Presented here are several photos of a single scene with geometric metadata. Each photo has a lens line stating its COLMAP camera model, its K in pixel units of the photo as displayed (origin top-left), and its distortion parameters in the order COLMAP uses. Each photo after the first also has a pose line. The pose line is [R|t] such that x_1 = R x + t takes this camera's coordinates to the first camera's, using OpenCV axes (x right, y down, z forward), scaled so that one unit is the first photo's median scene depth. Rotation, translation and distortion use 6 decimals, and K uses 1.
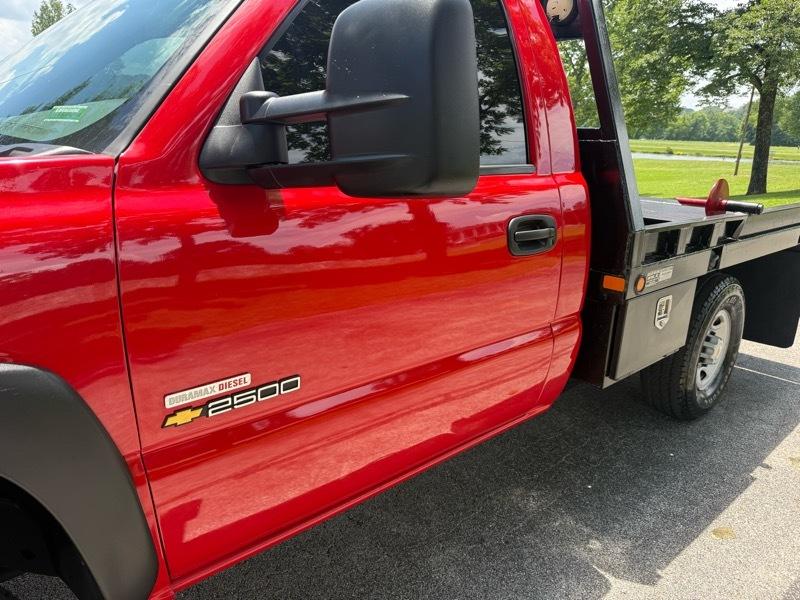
lens RADIAL K [[536.4, 0, 400.1], [0, 536.4, 287.5], [0, 0, 1]] dist [-0.002814, -0.003995]
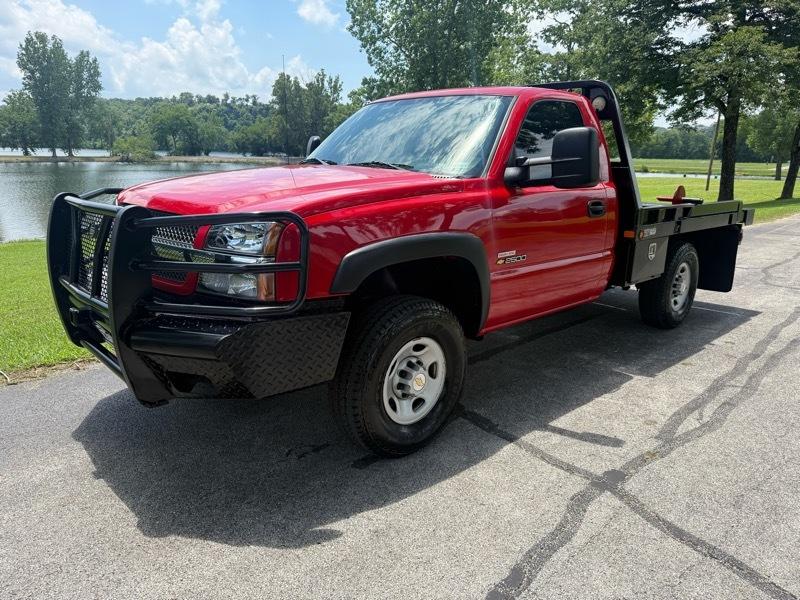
lens RADIAL K [[575.7, 0, 363.1], [0, 575.7, 298.9], [0, 0, 1]] dist [-0.001063, -0.005324]
pose [[0.999802, -0.018408, 0.007611, -0.101873], [0.018656, 0.999247, -0.034033, 0.046132], [-0.006979, 0.034168, 0.999392, -0.189889]]
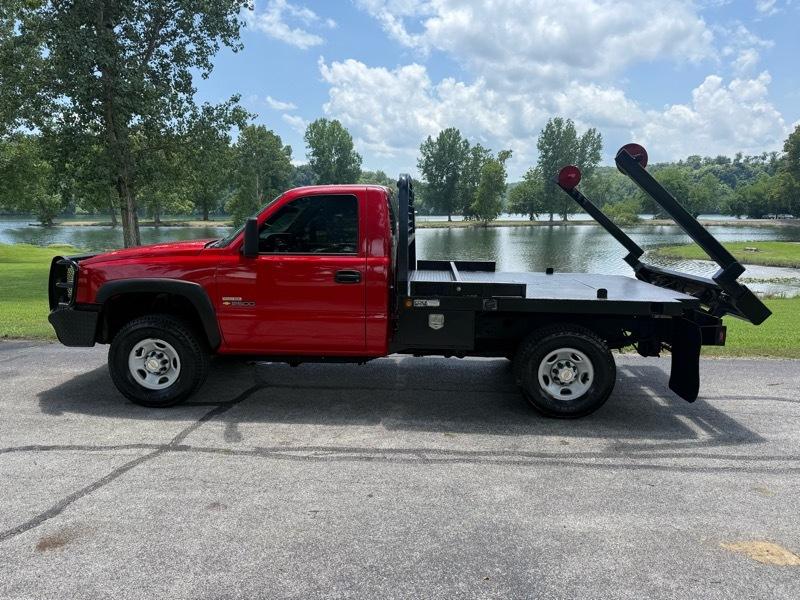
lens RADIAL K [[558.3, 0, 401.7], [0, 558.3, 303.8], [0, 0, 1]] dist [0.001039, -0.005299]
pose [[0.706527, 0.079866, -0.703165, 0.338425], [-0.172592, 0.983055, -0.061760, 0.023652], [0.686318, 0.164995, 0.708339, -0.114759]]
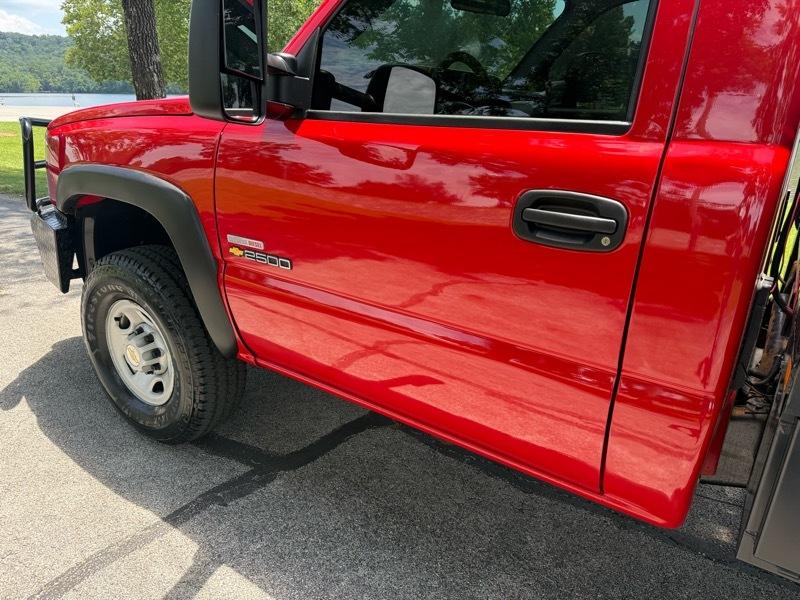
lens RADIAL K [[565.2, 0, 399.5], [0, 565.2, 300.9], [0, 0, 1]] dist [-0.006200, 0.001056]
pose [[0.233912, 0.303163, -0.923784, 0.120850], [-0.273681, 0.932254, 0.236644, -0.015341], [0.932943, 0.197468, 0.301036, 0.081549]]
